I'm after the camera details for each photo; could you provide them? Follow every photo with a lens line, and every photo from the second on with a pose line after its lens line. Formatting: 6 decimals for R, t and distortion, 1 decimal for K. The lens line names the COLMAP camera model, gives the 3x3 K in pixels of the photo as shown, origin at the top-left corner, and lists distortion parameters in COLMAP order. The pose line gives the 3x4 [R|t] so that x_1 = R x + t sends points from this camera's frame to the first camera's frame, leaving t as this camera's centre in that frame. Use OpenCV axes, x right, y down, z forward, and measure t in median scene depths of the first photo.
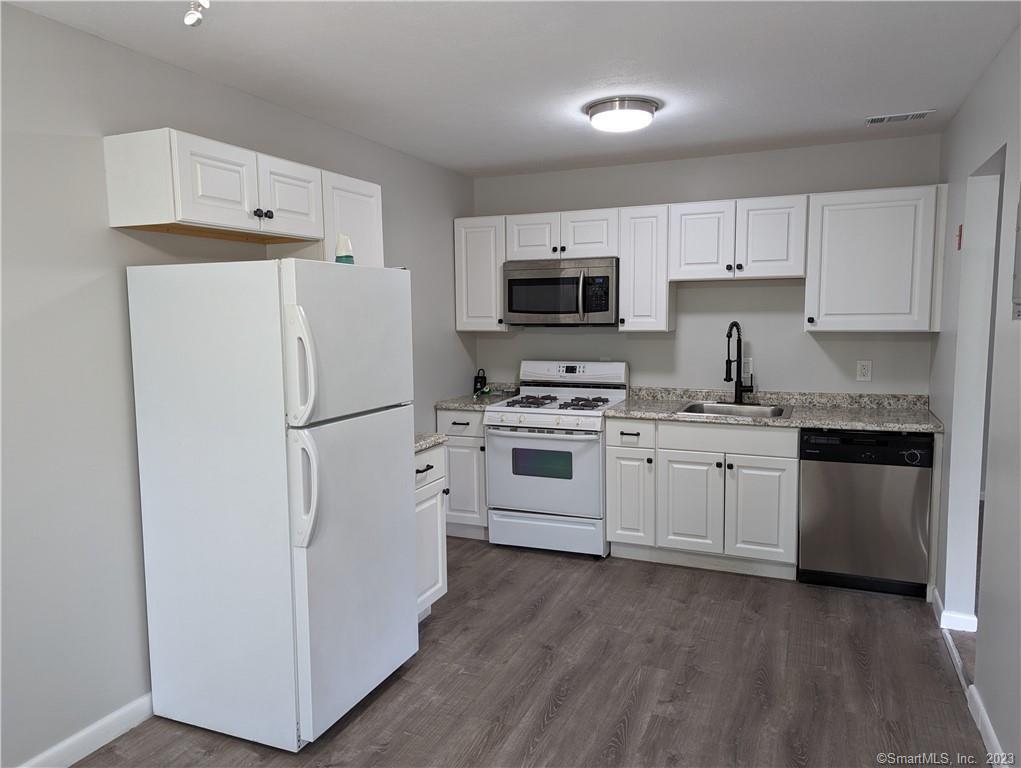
lens RADIAL K [[716.6, 0, 515.1], [0, 716.6, 383.6], [0, 0, 1]] dist [0.047686, -0.037340]
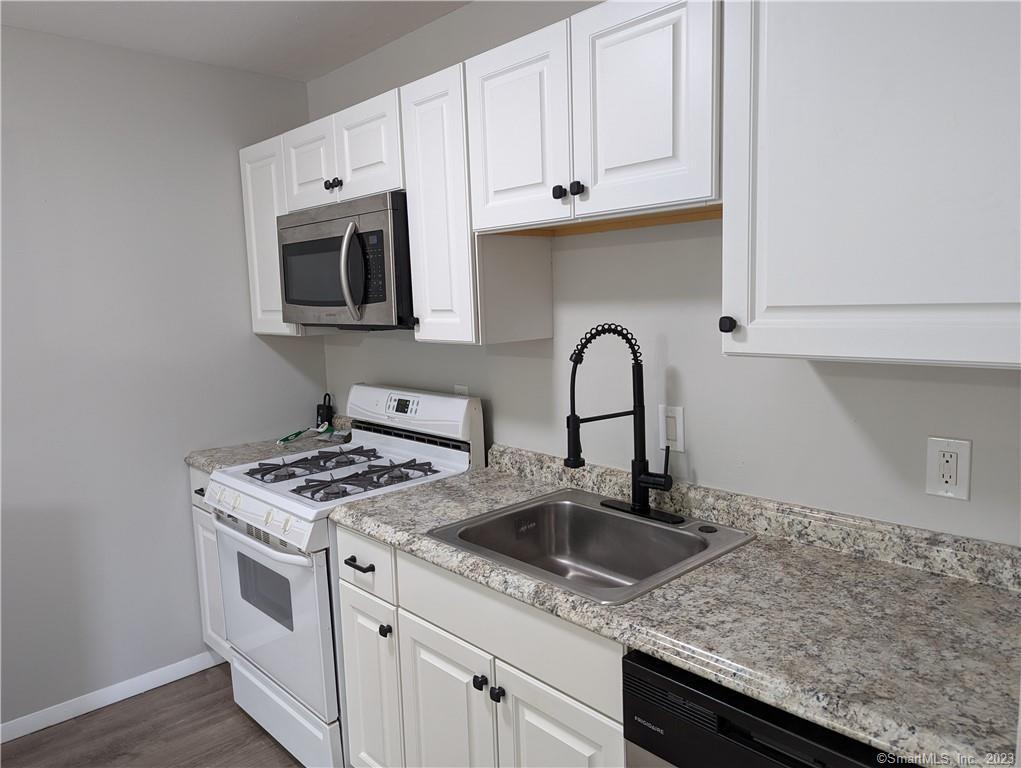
lens RADIAL K [[716.6, 0, 524.7], [0, 716.6, 384.2], [0, 0, 1]] dist [0.047686, -0.037340]
pose [[0.912024, 0.032591, -0.408840, 0.450968], [-0.019147, 0.999134, 0.036935, -0.067863], [0.409690, -0.025858, 0.911858, 0.621714]]
